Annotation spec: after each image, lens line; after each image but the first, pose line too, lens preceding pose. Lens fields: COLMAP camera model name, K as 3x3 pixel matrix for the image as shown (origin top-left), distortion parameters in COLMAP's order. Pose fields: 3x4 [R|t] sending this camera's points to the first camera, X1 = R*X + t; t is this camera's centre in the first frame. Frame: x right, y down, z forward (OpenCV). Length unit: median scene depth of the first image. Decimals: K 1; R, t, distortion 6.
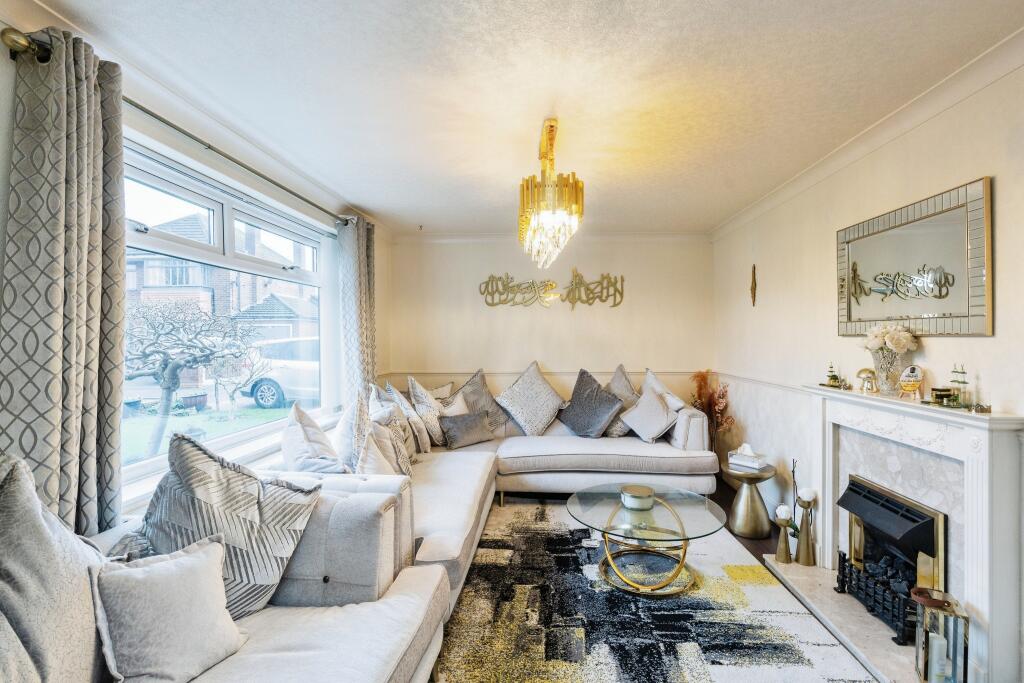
lens RADIAL K [[457.1, 0, 533.8], [0, 457.1, 338.2], [0, 0, 1]] dist [-0.003014, -0.001129]
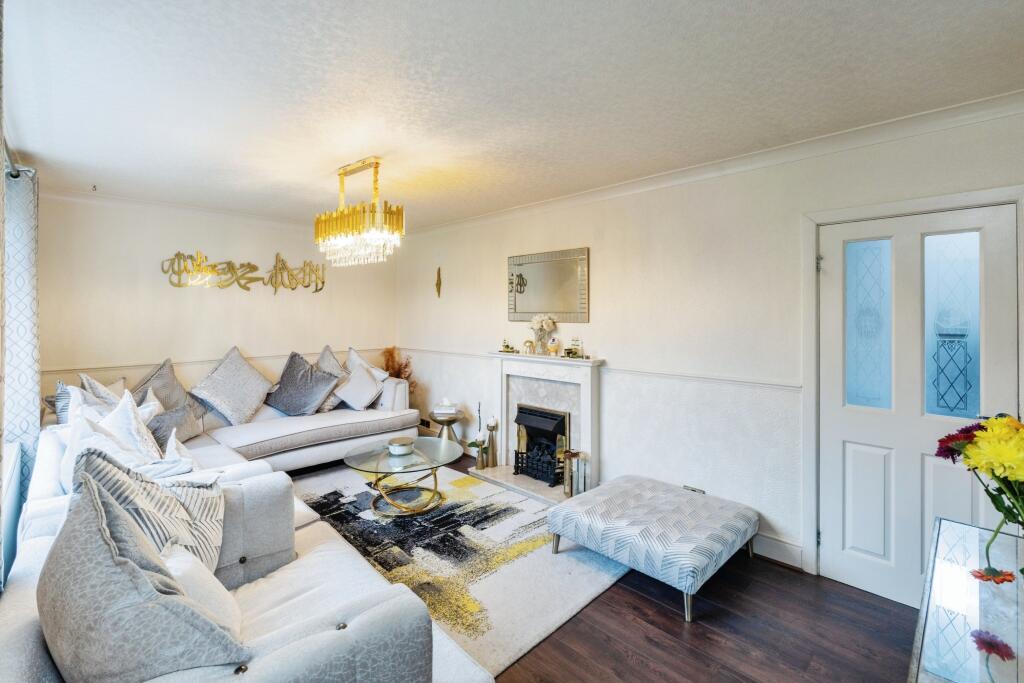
lens RADIAL K [[457.1, 0, 509.2], [0, 457.1, 308.4], [0, 0, 1]] dist [-0.003014, -0.001129]
pose [[0.684664, 0.006837, 0.728827, -0.559129], [0.001702, 0.999938, -0.010979, -0.033733], [-0.728857, 0.008757, 0.684610, -0.133059]]
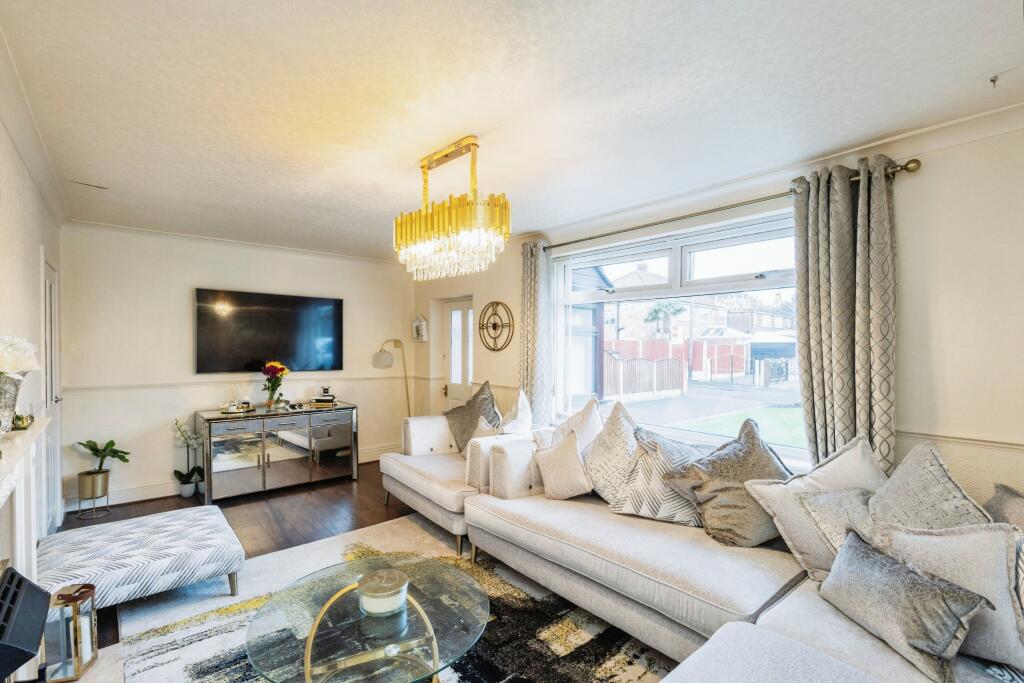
lens RADIAL K [[457.1, 0, 480.5], [0, 457.1, 349.7], [0, 0, 1]] dist [-0.003014, -0.001129]
pose [[-0.769953, -0.001237, -0.638100, 0.592141], [-0.007954, 0.999939, 0.007659, -0.011448], [0.638051, 0.010972, -0.769916, 1.736200]]
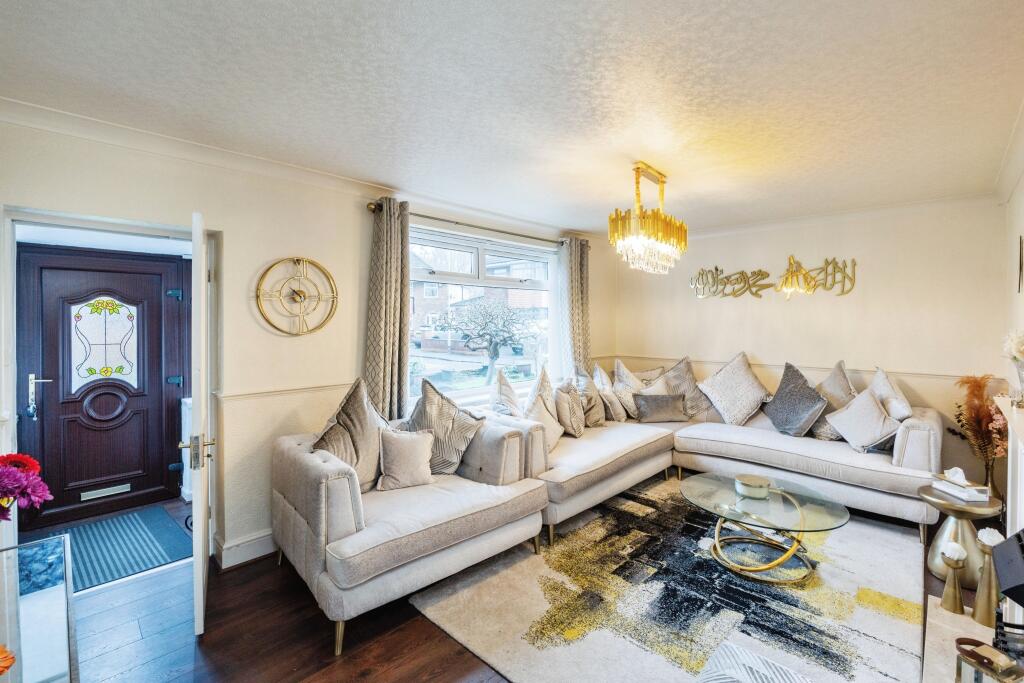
lens RADIAL K [[457.1, 0, 511.4], [0, 457.1, 323.6], [0, 0, 1]] dist [-0.003014, -0.001129]
pose [[0.737619, 0.008786, -0.675160, 0.567531], [-0.003630, 0.999952, 0.009048, -0.035753], [0.675207, -0.004223, 0.737616, -0.154653]]
